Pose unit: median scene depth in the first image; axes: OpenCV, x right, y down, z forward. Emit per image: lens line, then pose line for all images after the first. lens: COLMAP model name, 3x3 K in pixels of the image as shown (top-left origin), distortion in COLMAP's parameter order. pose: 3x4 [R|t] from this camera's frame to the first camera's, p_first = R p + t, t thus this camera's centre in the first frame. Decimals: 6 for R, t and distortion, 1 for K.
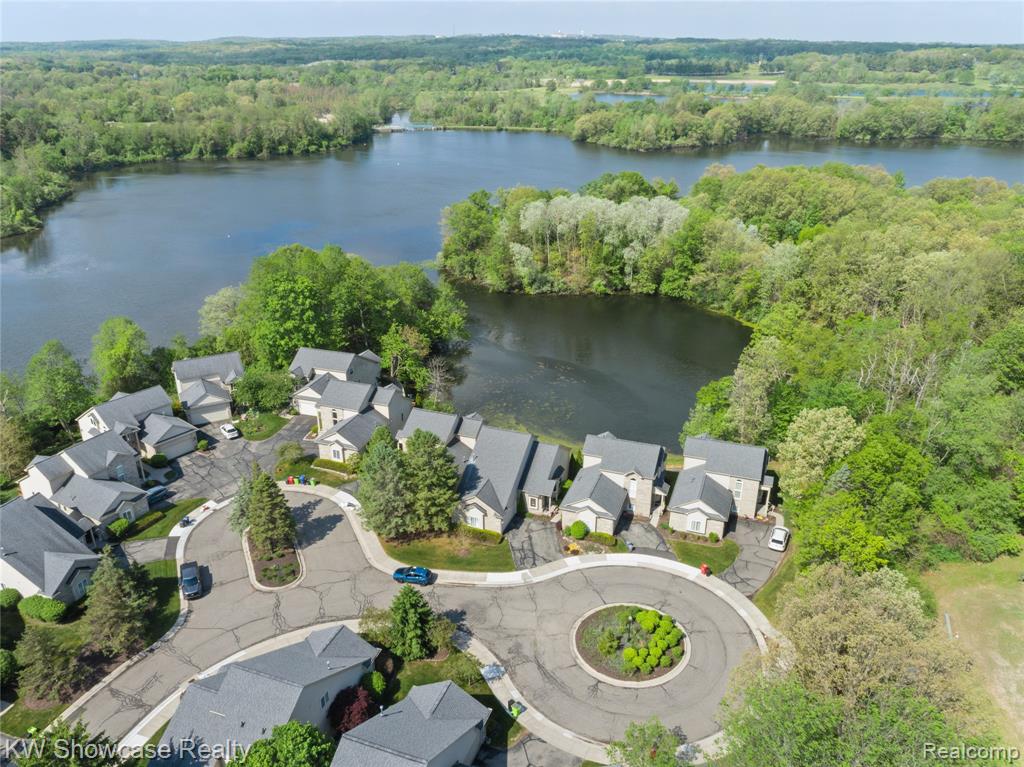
lens RADIAL K [[773.7, 0, 514.0], [0, 773.7, 383.6], [0, 0, 1]] dist [-0.019625, 0.009641]
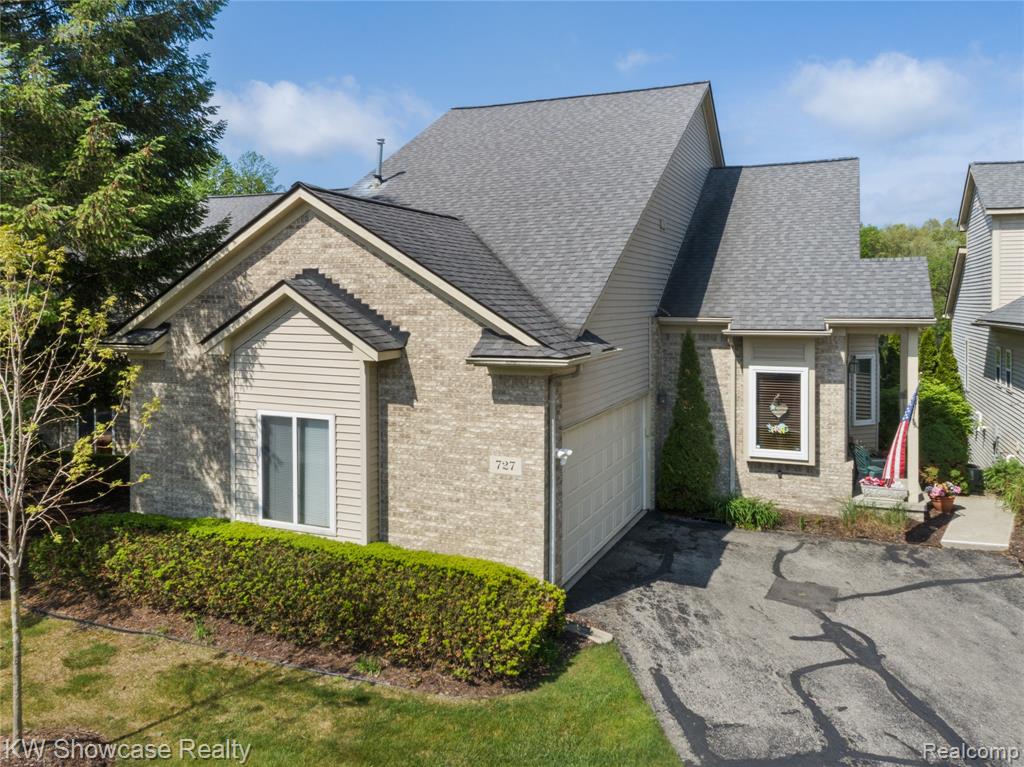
lens RADIAL K [[801.7, 0, 512.8], [0, 801.7, 310.8], [0, 0, 1]] dist [-0.015203, 0.005733]
pose [[0.999084, -0.001297, -0.042780, -0.016274], [-0.015763, 0.918133, -0.395958, 0.198454], [0.039792, 0.396270, 0.917271, 0.879482]]
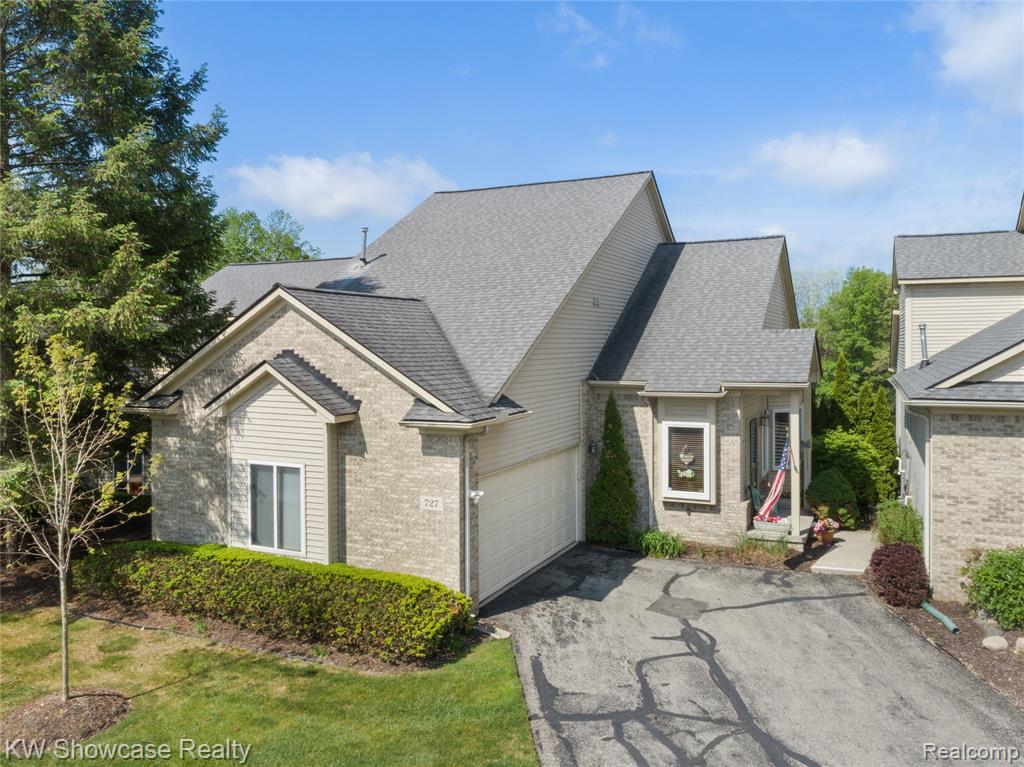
lens RADIAL K [[788.4, 0, 514.2], [0, 788.4, 351.1], [0, 0, 1]] dist [-0.015151, 0.004054]
pose [[0.997075, -0.006097, -0.076184, 0.001470], [-0.024828, 0.916911, -0.398319, 0.204468], [0.072283, 0.399046, 0.914077, 0.853347]]
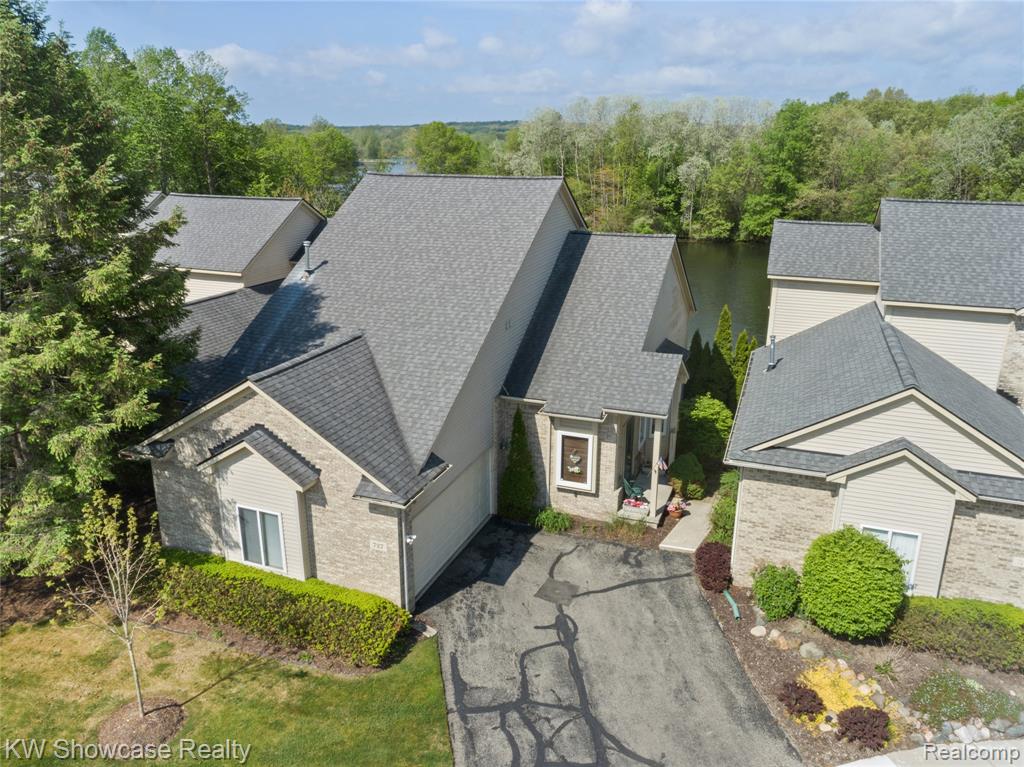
lens RADIAL K [[773.7, 0, 514.0], [0, 773.7, 383.6], [0, 0, 1]] dist [-0.019625, 0.009641]
pose [[0.999986, 0.005323, 0.000549, 0.008226], [-0.005229, 0.993756, -0.111457, 0.160263], [-0.001139, 0.111452, 0.993769, 0.803715]]
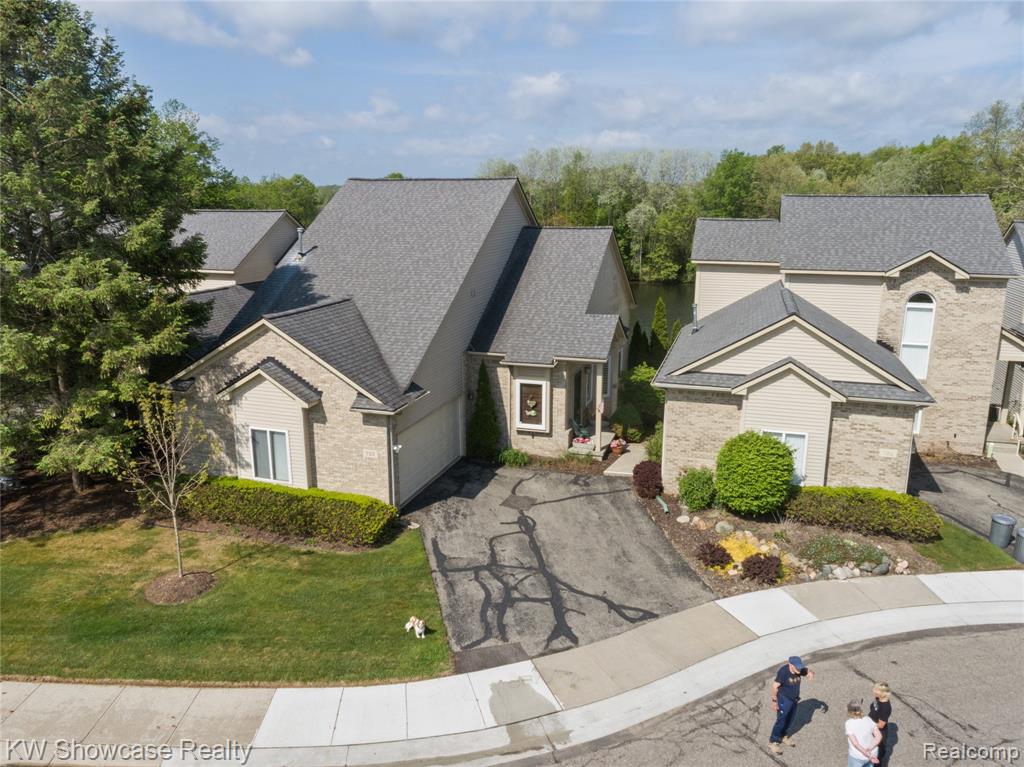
lens RADIAL K [[773.7, 0, 514.0], [0, 773.7, 383.6], [0, 0, 1]] dist [-0.019625, 0.009641]
pose [[0.998527, -0.011981, 0.052920, 0.006231], [0.021462, 0.982987, -0.182415, 0.197112], [-0.049834, 0.183282, 0.981796, 0.768689]]
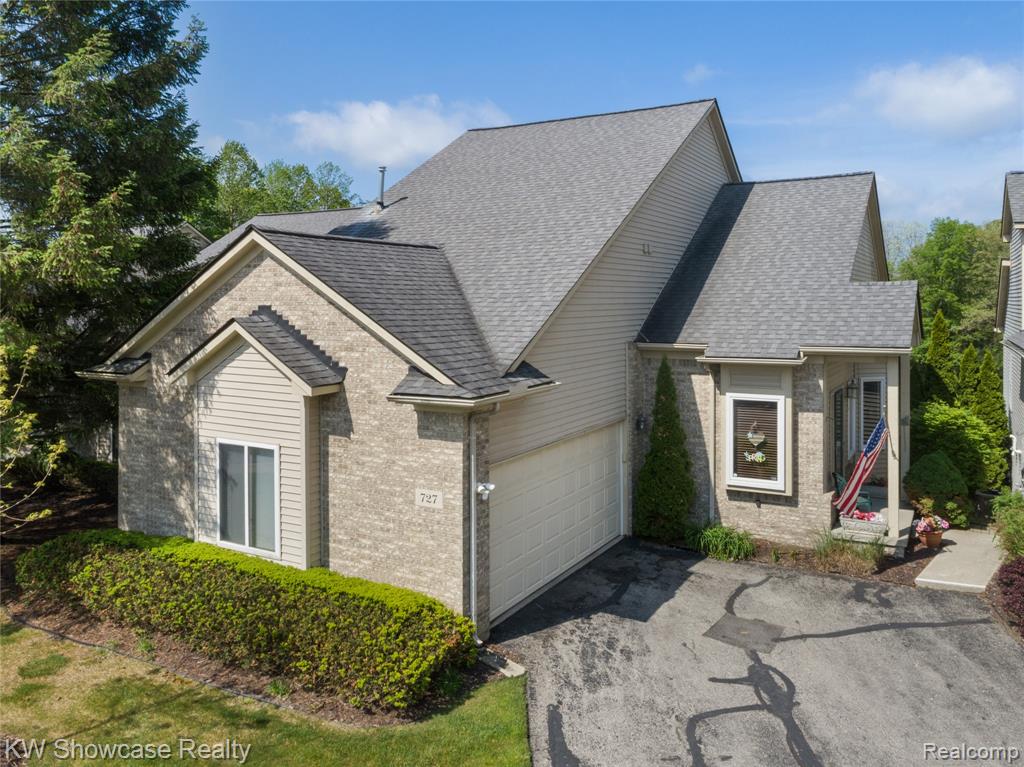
lens RADIAL K [[802.0, 0, 514.3], [0, 802.0, 304.1], [0, 0, 1]] dist [-0.014531, 0.003764]
pose [[0.988166, -0.004801, -0.153310, 0.005010], [-0.057517, 0.914980, -0.399380, 0.194412], [0.142193, 0.403471, 0.903876, 0.876616]]
